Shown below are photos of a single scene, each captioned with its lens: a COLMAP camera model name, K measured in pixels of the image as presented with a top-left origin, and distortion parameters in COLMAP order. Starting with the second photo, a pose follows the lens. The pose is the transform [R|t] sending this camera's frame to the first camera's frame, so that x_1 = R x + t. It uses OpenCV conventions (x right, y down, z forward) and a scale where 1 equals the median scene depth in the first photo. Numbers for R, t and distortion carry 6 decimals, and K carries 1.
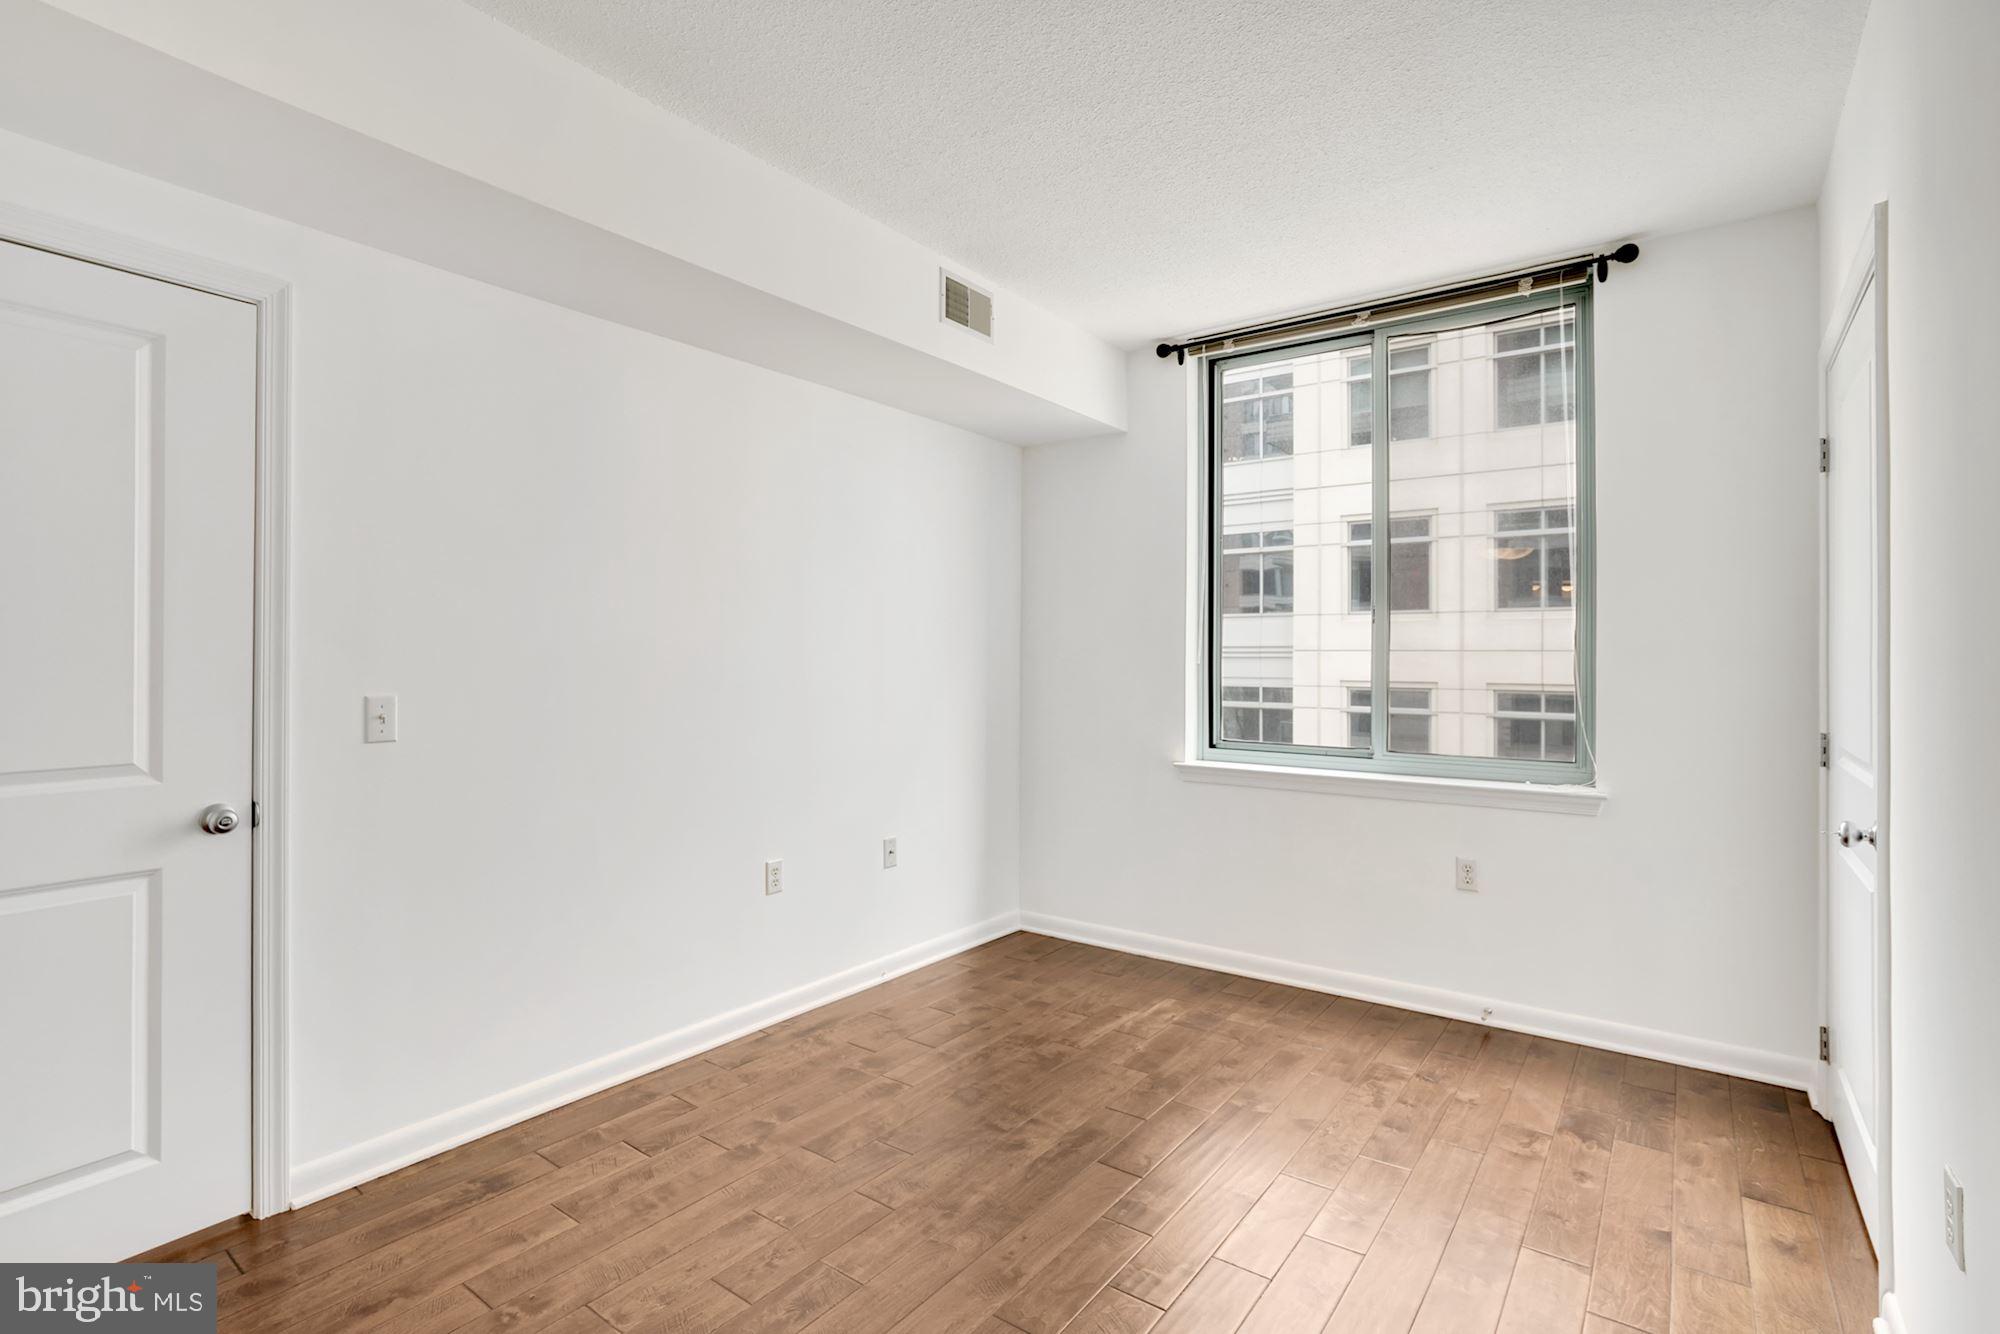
lens RADIAL K [[963.5, 0, 1004.7], [0, 963.5, 670.0], [0, 0, 1]] dist [-0.014438, 0.006191]
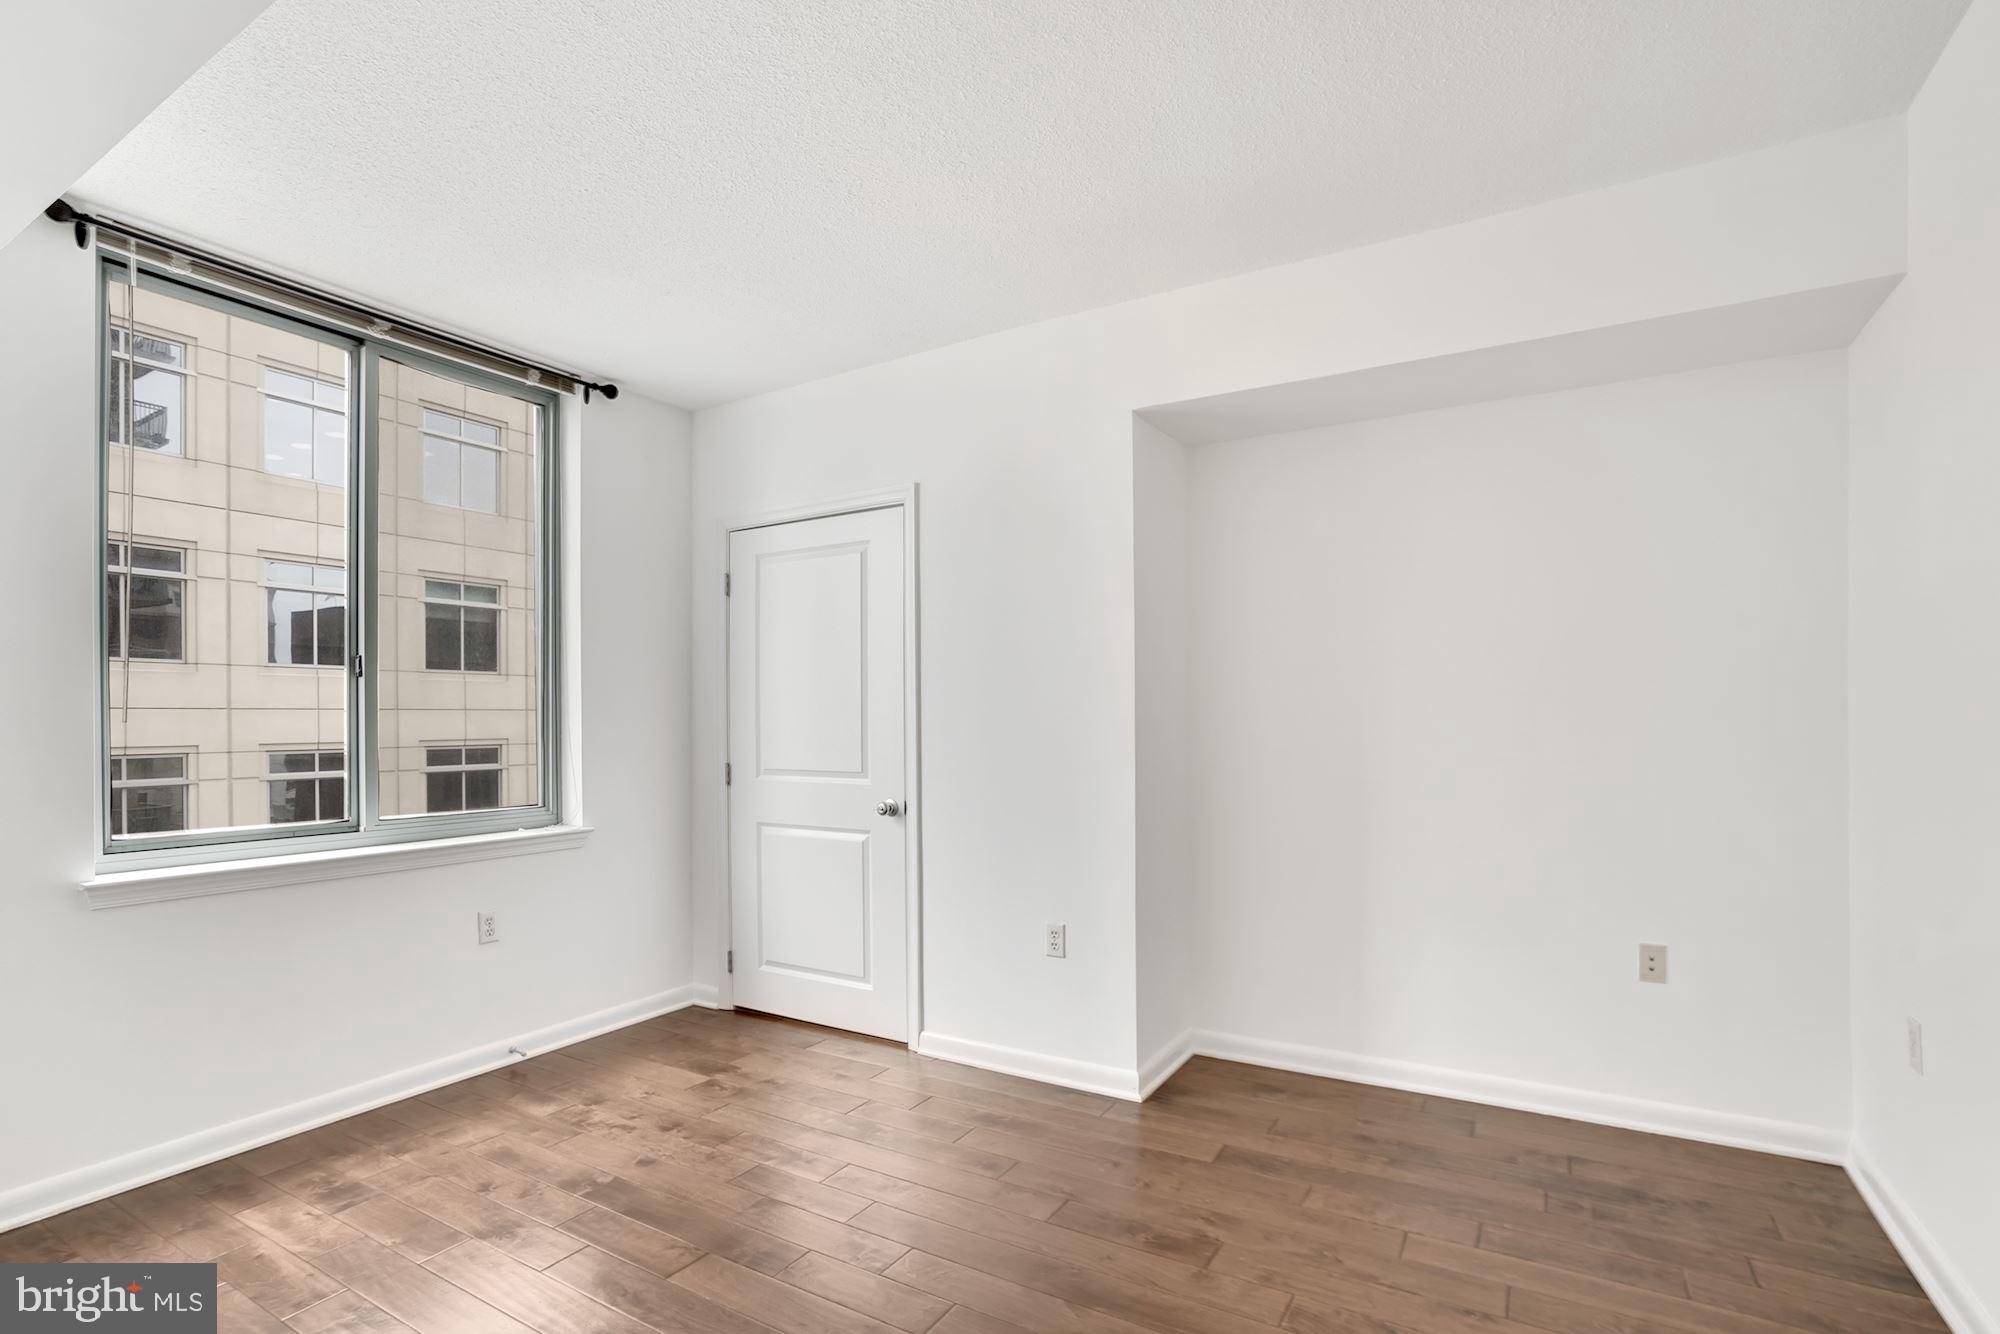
lens RADIAL K [[963.5, 0, 1017.4], [0, 963.5, 705.4], [0, 0, 1]] dist [-0.014438, 0.006191]
pose [[-0.100445, 0.009786, 0.994894, -0.586844], [0.015260, 0.999849, -0.008294, -0.003959], [-0.994826, 0.014349, -0.100579, 0.539802]]
